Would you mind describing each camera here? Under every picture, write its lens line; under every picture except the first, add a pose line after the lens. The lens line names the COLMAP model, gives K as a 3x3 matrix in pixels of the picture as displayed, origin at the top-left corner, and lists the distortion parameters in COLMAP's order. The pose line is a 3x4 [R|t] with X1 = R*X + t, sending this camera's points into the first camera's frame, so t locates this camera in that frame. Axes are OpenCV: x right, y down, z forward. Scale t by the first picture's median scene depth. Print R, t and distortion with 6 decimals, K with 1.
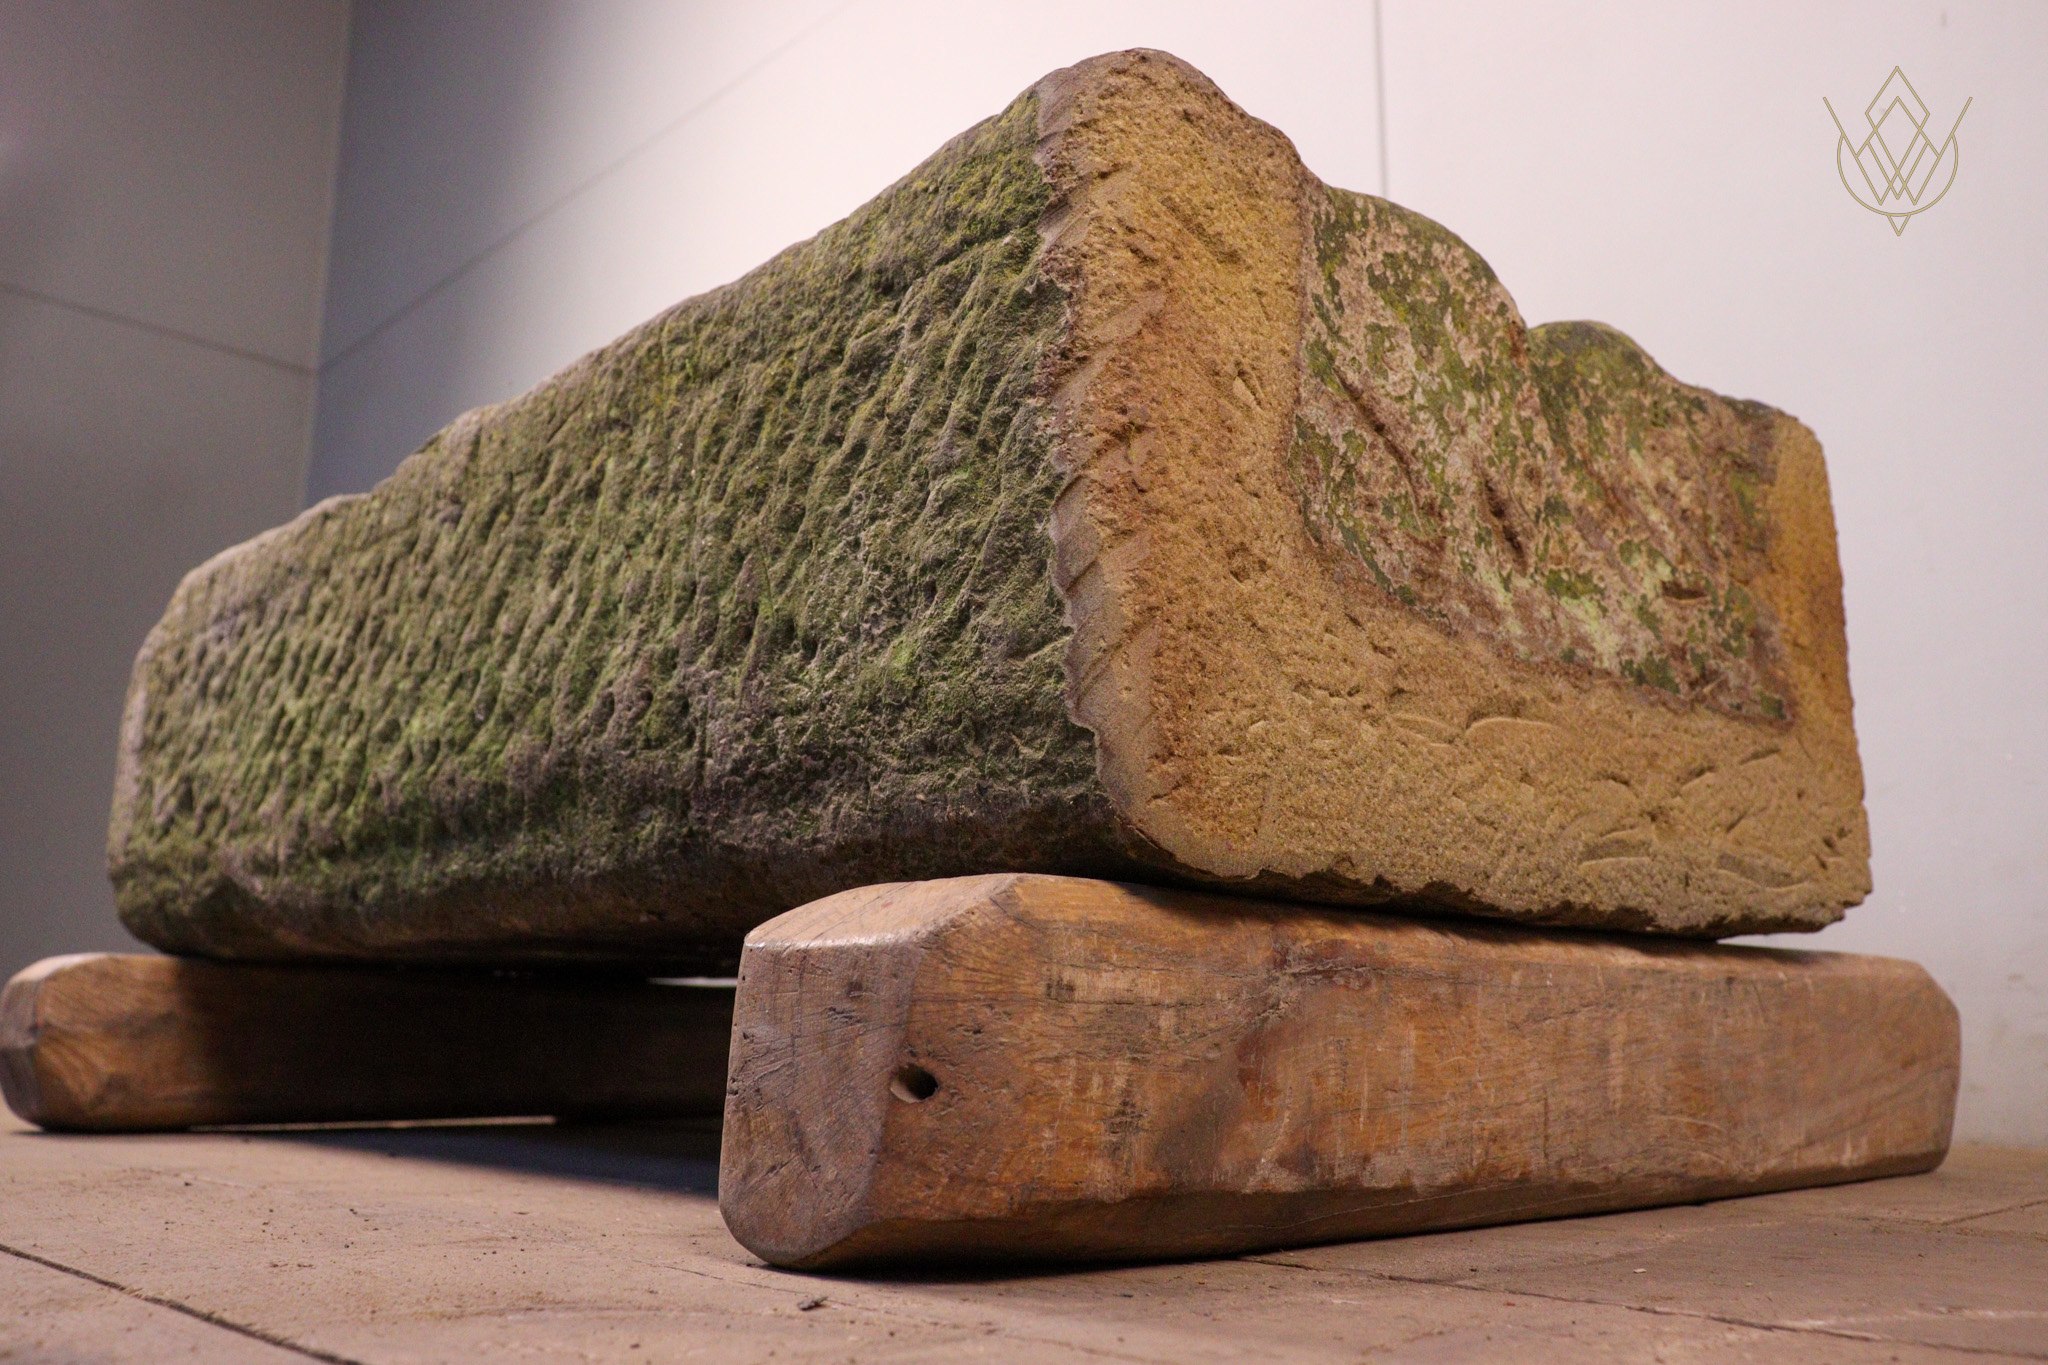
lens RADIAL K [[1674.9, 0, 1018.0], [0, 1674.9, 686.2], [0, 0, 1]] dist [0.002955, -0.007597]
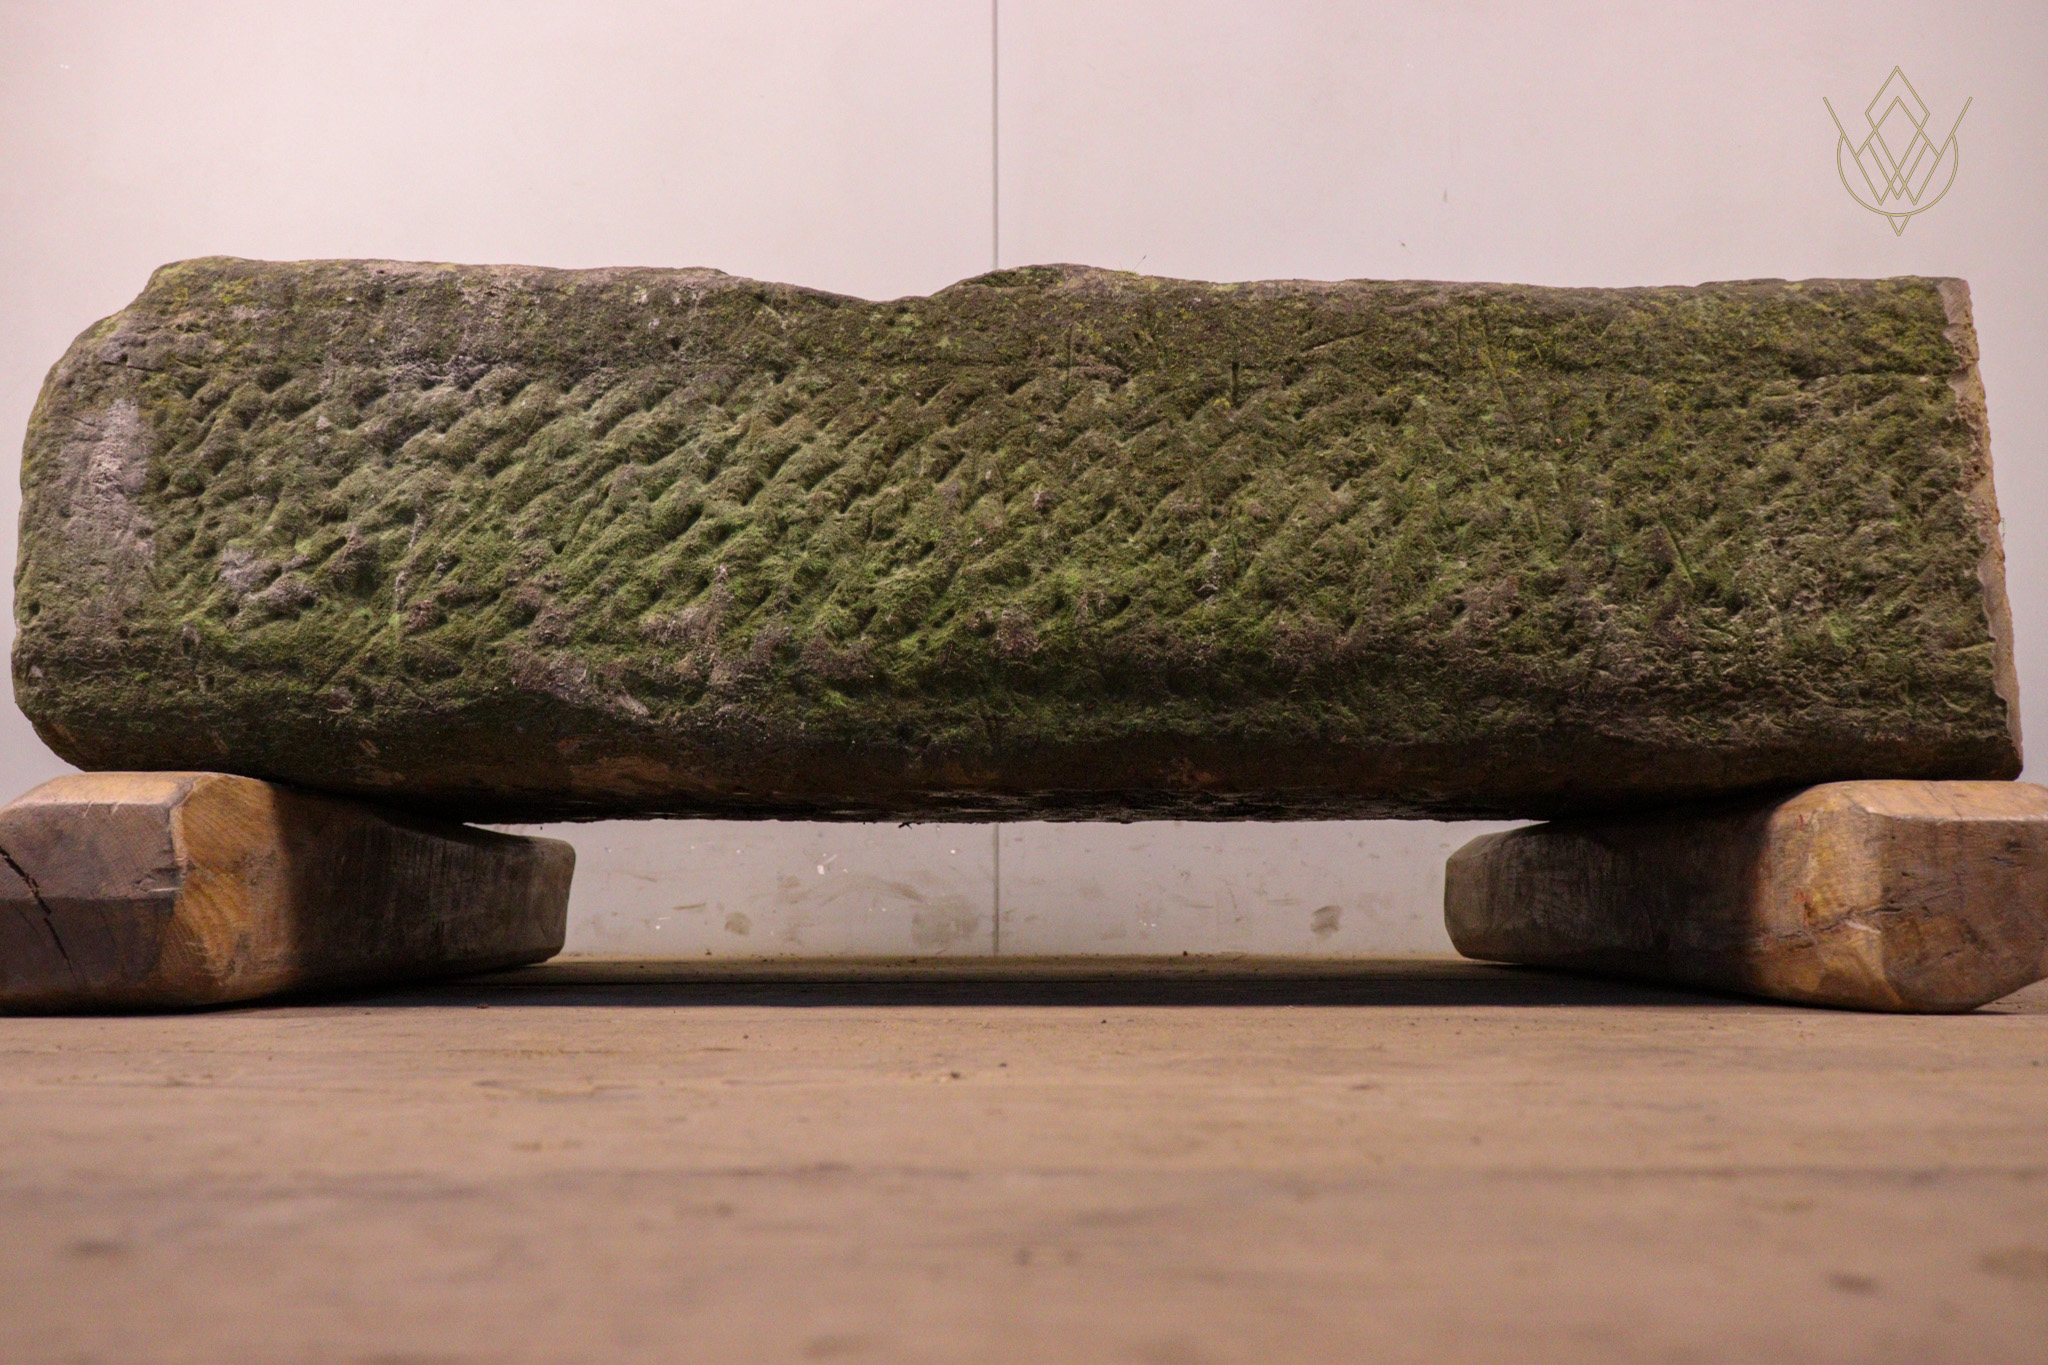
lens RADIAL K [[1674.9, 0, 1029.9], [0, 1674.9, 692.6], [0, 0, 1]] dist [0.002955, -0.007597]
pose [[0.676001, 0.082077, 0.732316, -1.637631], [-0.146044, 0.988988, 0.023968, 0.106724], [-0.722284, -0.123153, 0.680543, 0.475144]]
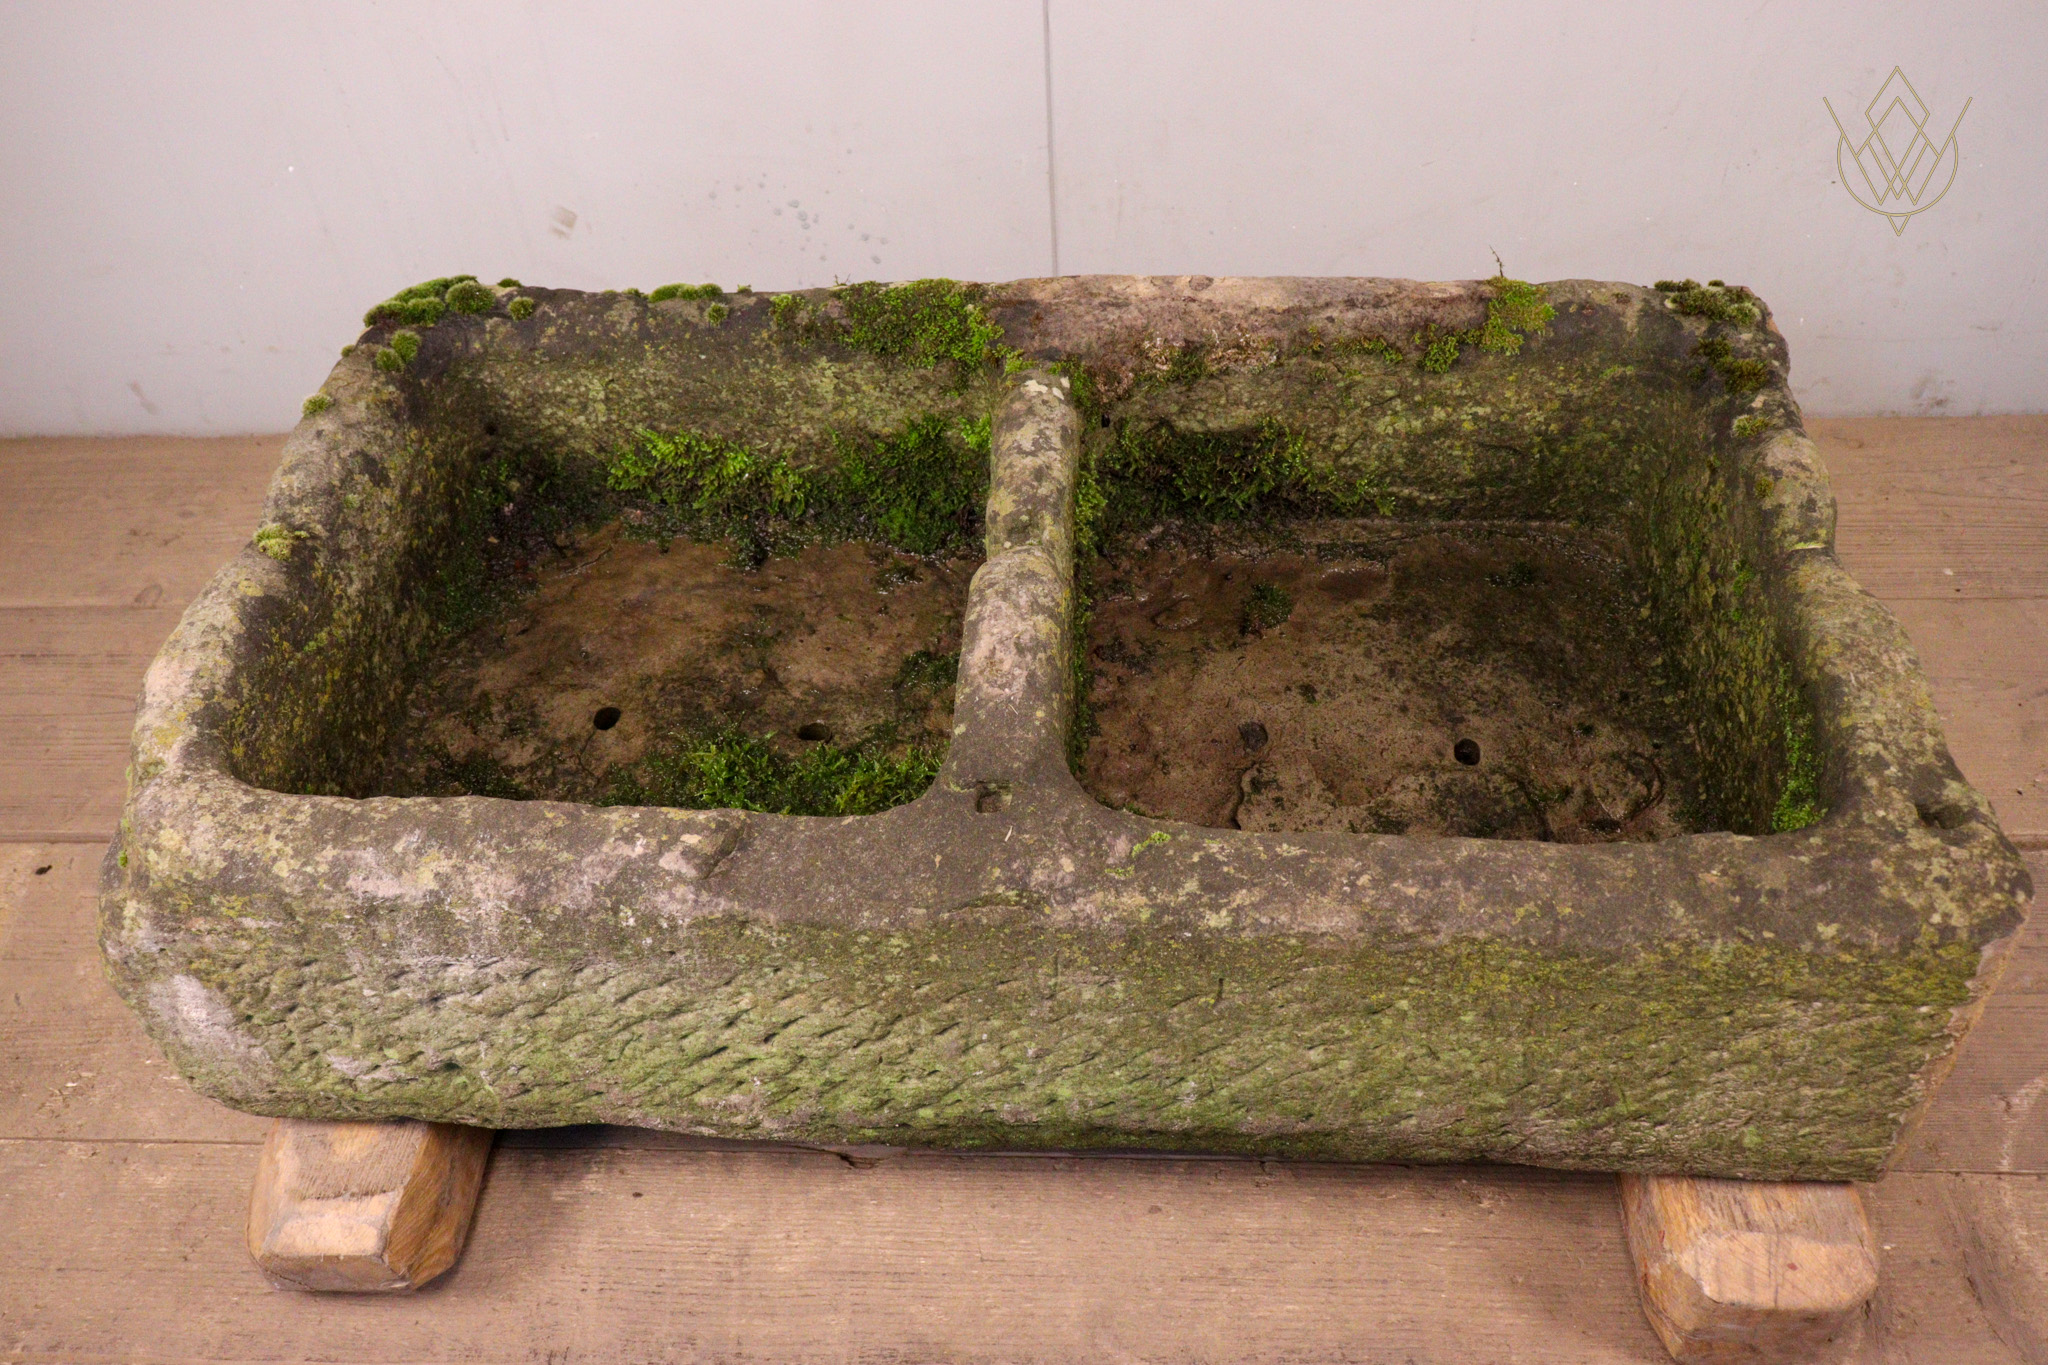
lens RADIAL K [[1674.9, 0, 1025.9], [0, 1674.9, 686.0], [0, 0, 1]] dist [0.002955, -0.007597]
pose [[0.722145, -0.512996, 0.464049, -1.126679], [-0.097651, 0.588522, 0.802562, -1.542896], [-0.684814, -0.624881, 0.374904, 1.125831]]
